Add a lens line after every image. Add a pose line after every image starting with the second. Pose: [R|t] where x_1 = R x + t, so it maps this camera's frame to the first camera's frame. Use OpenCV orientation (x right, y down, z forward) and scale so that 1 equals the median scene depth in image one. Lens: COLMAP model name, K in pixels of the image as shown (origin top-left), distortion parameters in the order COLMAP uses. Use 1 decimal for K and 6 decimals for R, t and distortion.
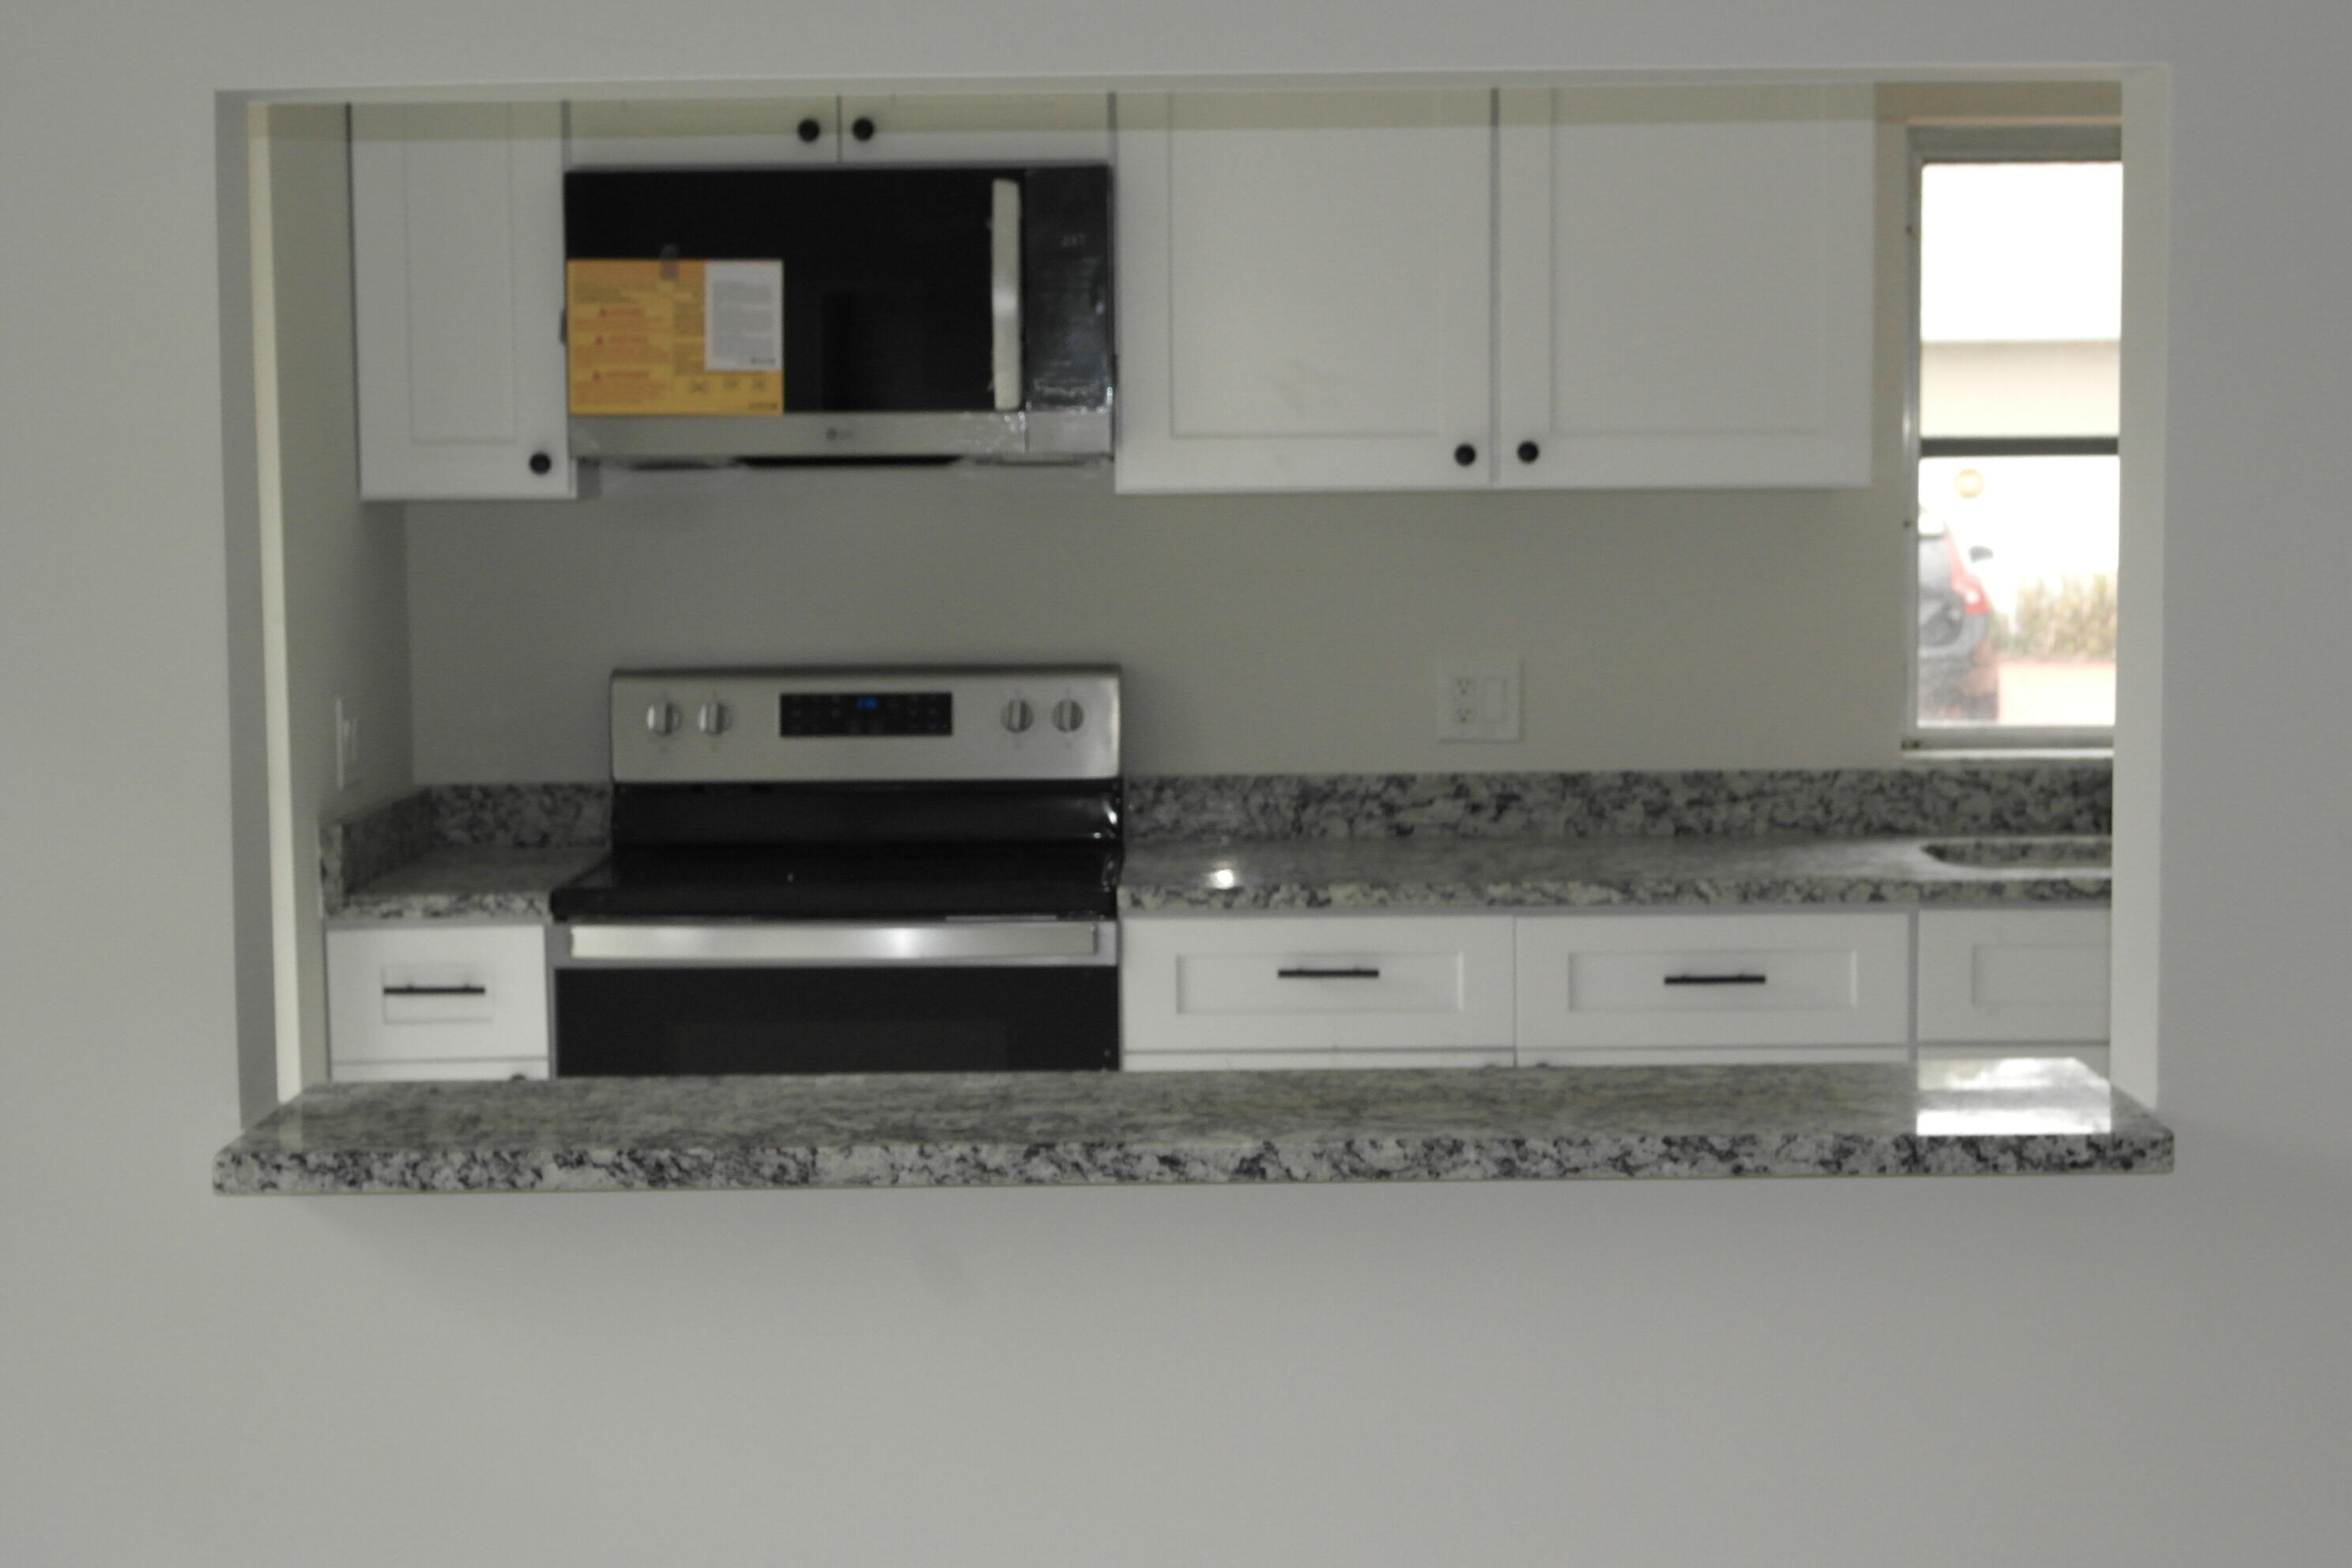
lens RADIAL K [[3978.5, 0, 1167.0], [0, 3978.5, 785.1], [0, 0, 1]] dist [-0.015091, 0.000000]
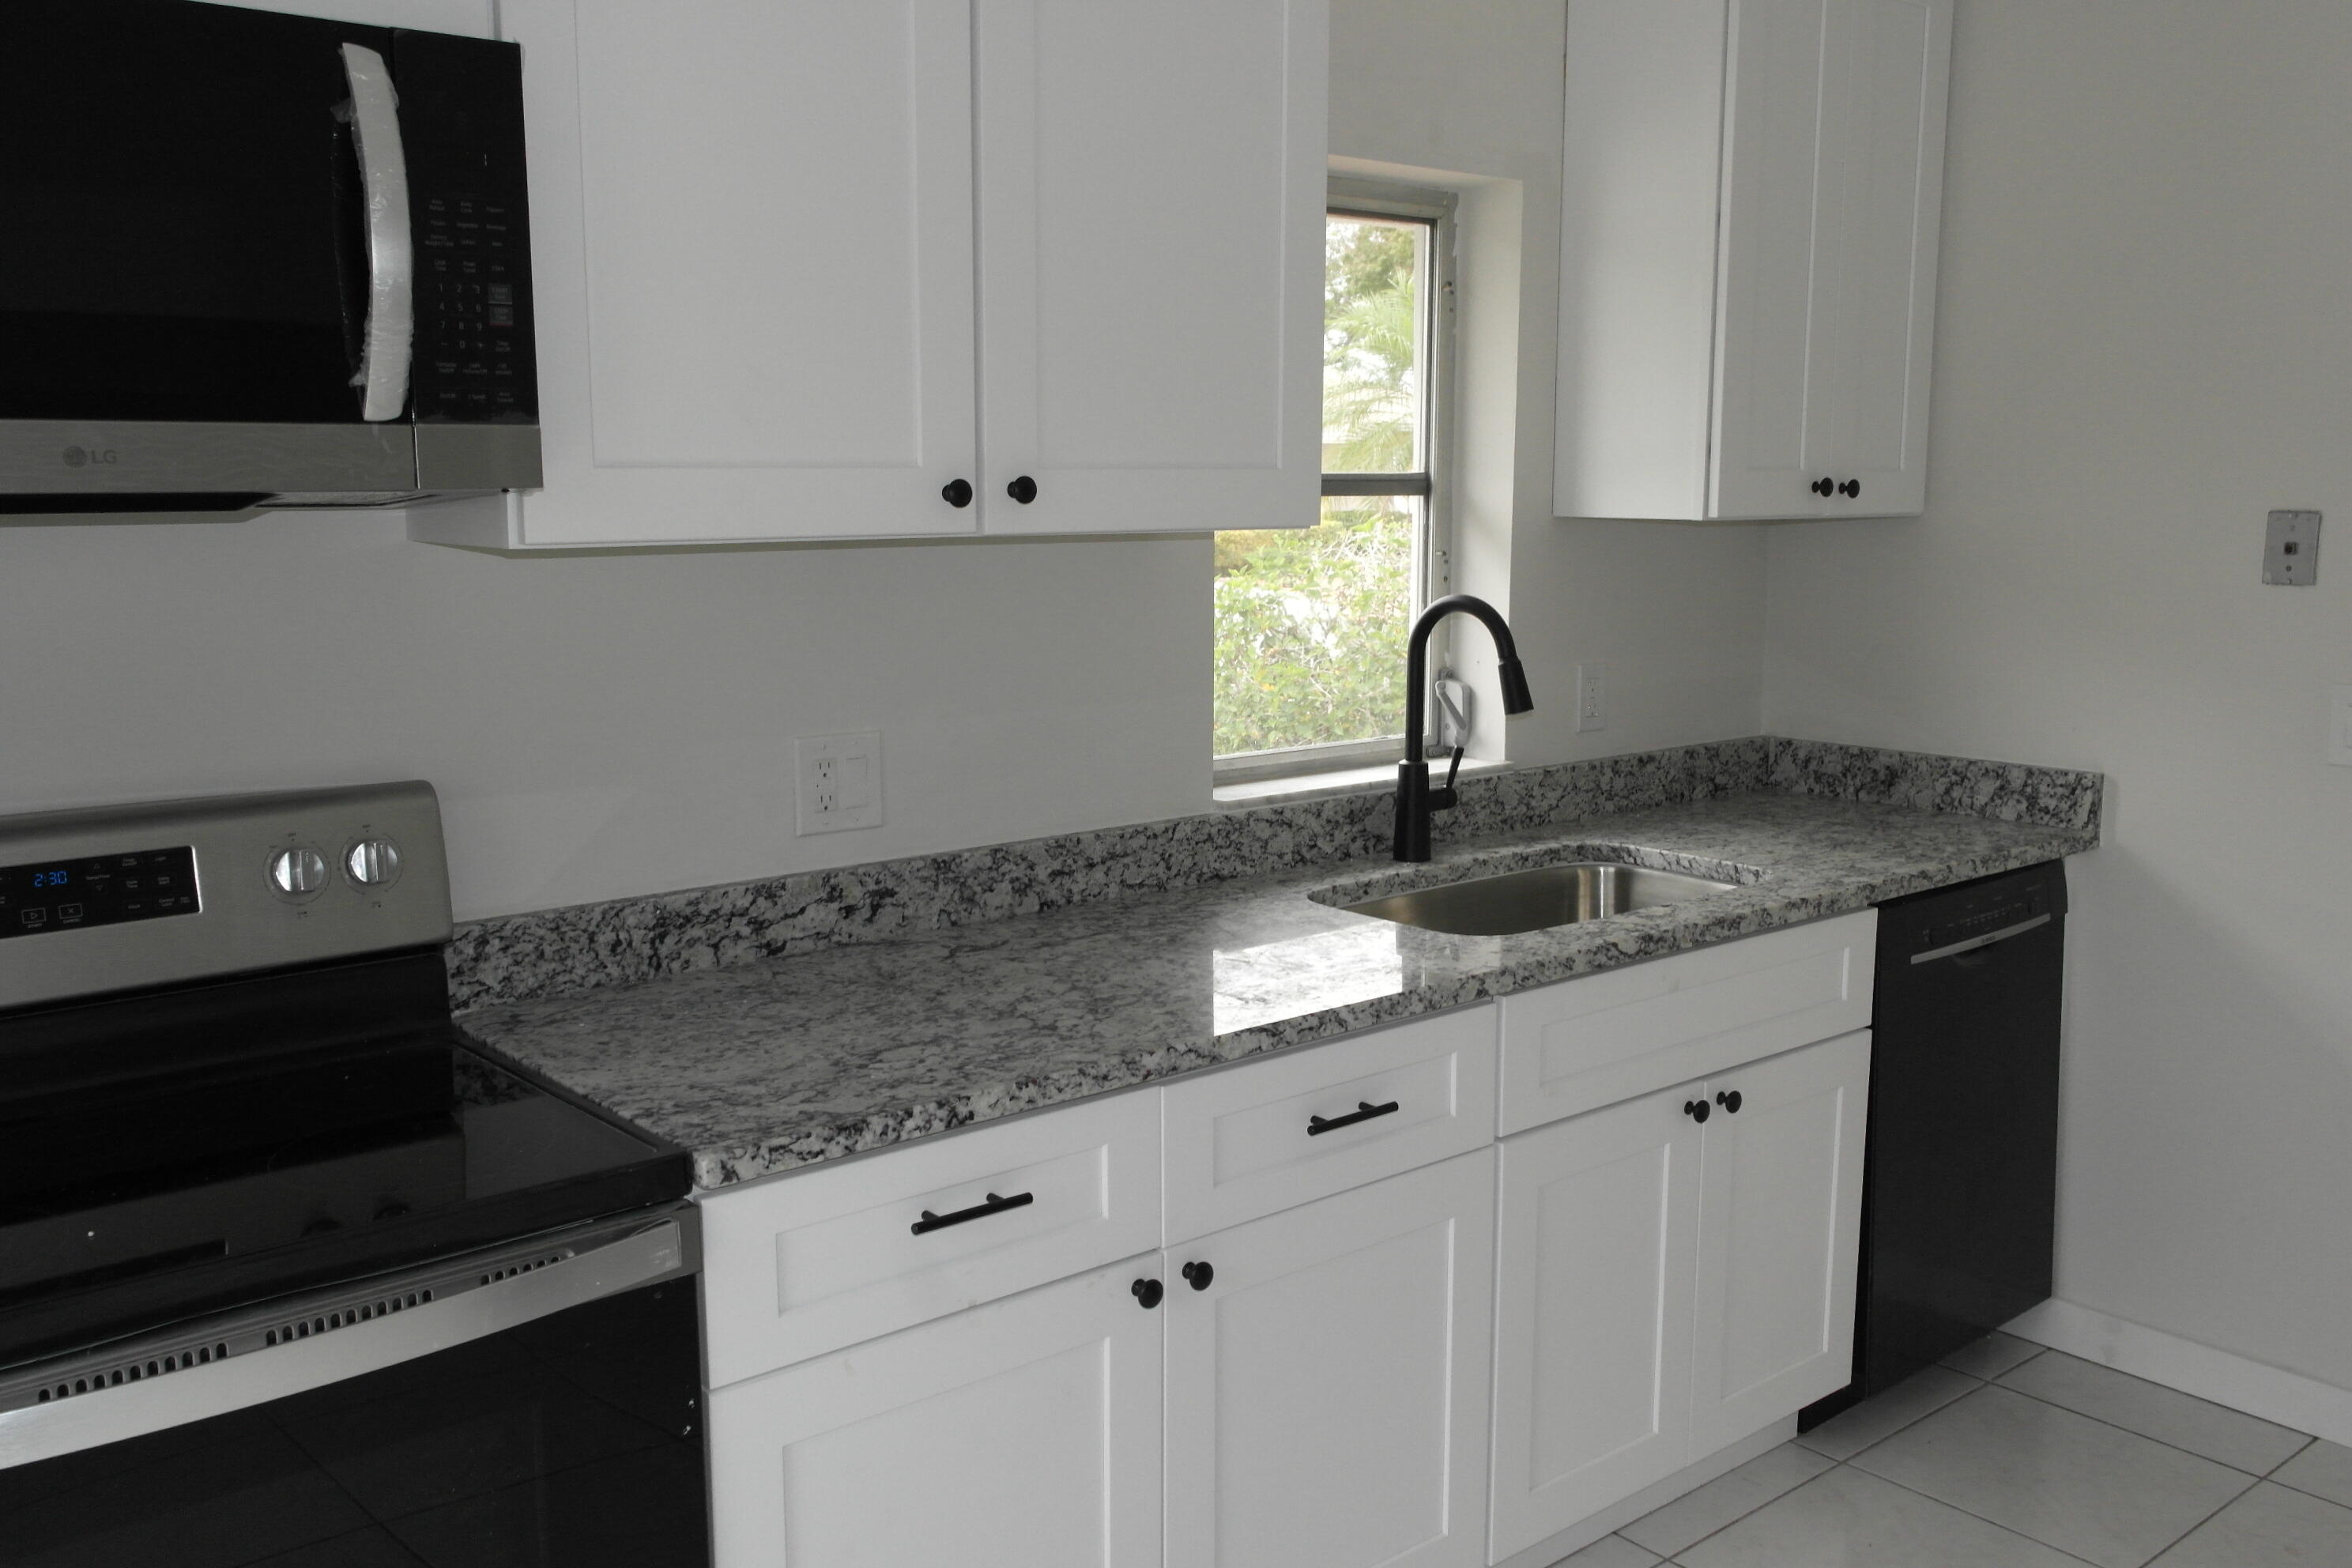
lens RADIAL K [[2032.5, 0, 1172.2], [0, 2032.5, 768.0], [0, 0, 1]] dist [0.003530, -0.011904]
pose [[0.758674, -0.085781, 0.645799, -0.147741], [0.049742, 0.996027, 0.073865, -0.053168], [-0.649569, -0.023916, 0.759926, 0.627407]]
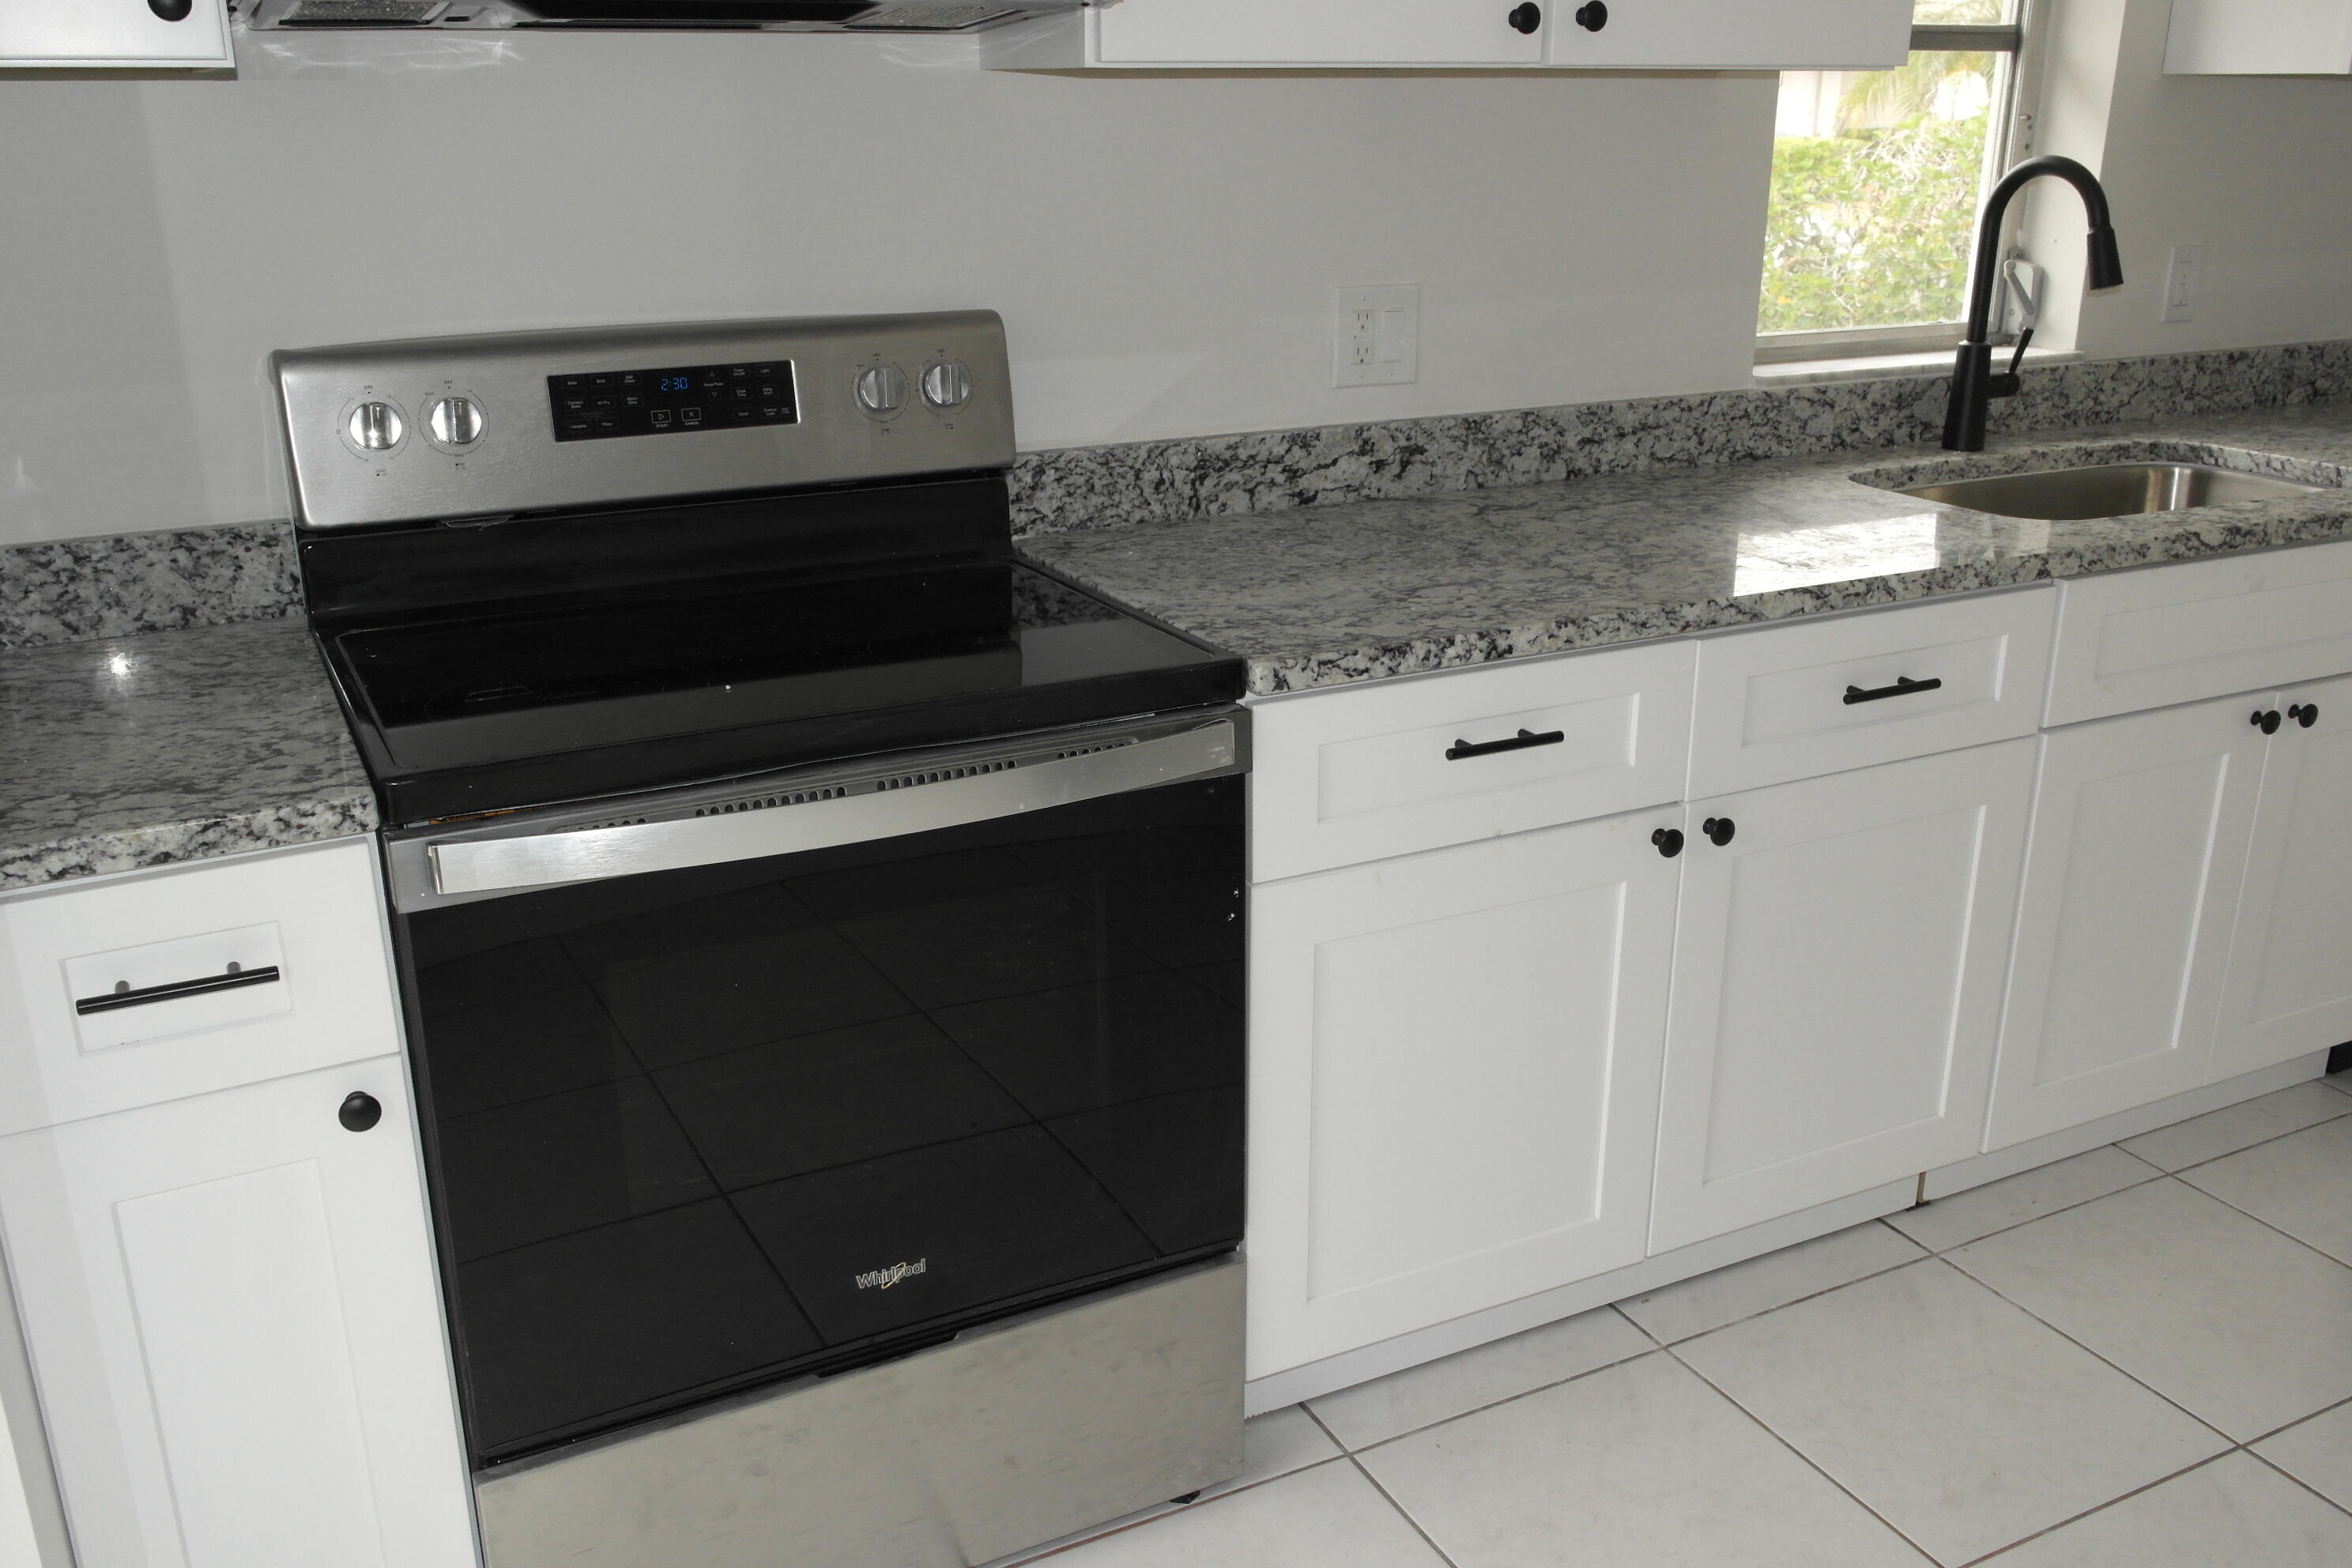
lens RADIAL K [[2032.5, 0, 1171.0], [0, 2032.5, 774.1], [0, 0, 1]] dist [0.003530, -0.011904]
pose [[0.887196, -0.140350, 0.439528, -0.164083], [0.033549, 0.969714, 0.241929, -0.037146], [-0.460171, -0.199893, 0.865035, 0.629746]]
